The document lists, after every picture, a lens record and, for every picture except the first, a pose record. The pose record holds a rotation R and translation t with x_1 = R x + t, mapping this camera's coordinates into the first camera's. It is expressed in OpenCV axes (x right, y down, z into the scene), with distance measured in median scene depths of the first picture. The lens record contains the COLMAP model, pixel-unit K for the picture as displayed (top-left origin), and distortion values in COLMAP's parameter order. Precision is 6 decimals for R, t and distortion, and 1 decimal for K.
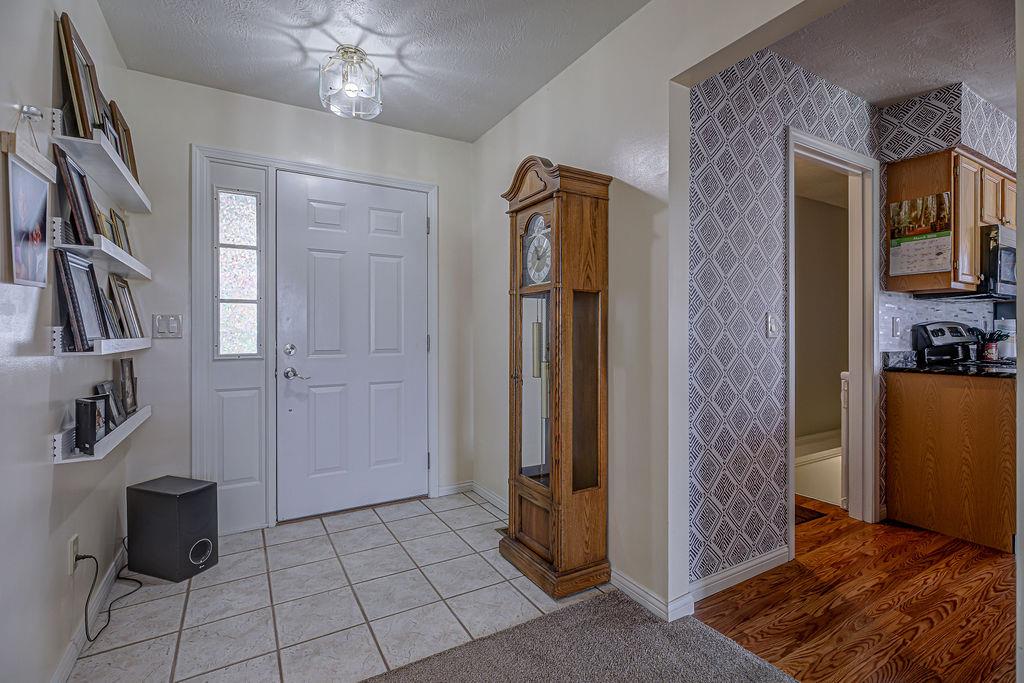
lens RADIAL K [[476.9, 0, 514.0], [0, 476.9, 335.2], [0, 0, 1]] dist [0.000263, 0.000637]
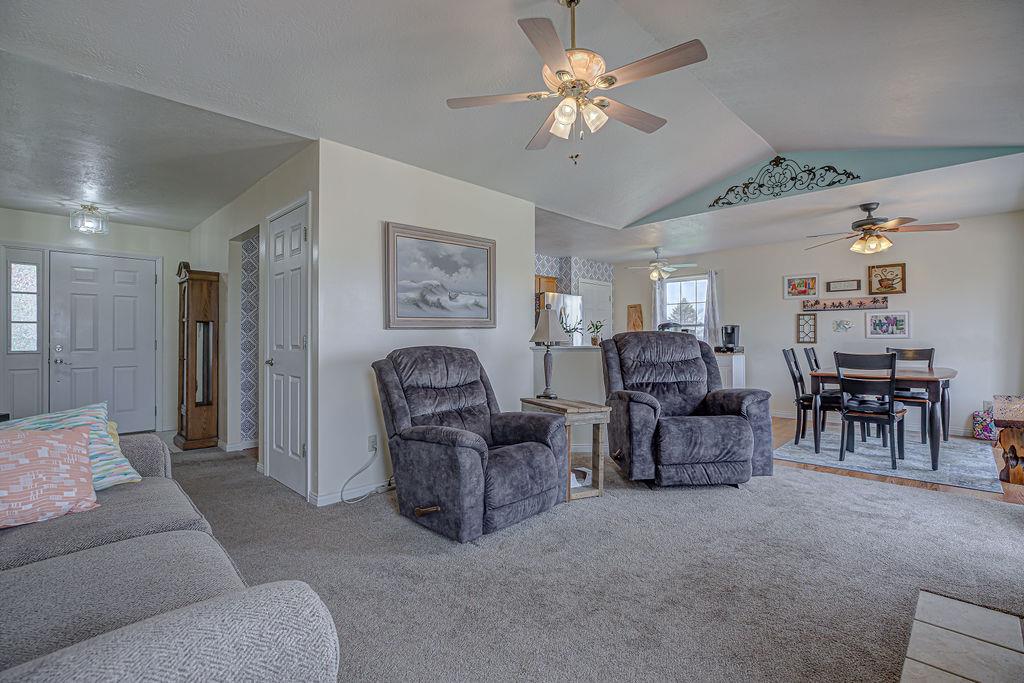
lens RADIAL K [[476.9, 0, 514.0], [0, 476.9, 335.2], [0, 0, 1]] dist [0.000263, 0.000637]
pose [[0.966382, 0.001425, 0.257107, 0.765117], [0.001467, 0.999938, -0.011055, 0.003521], [-0.257107, 0.011060, 0.966320, -1.247757]]
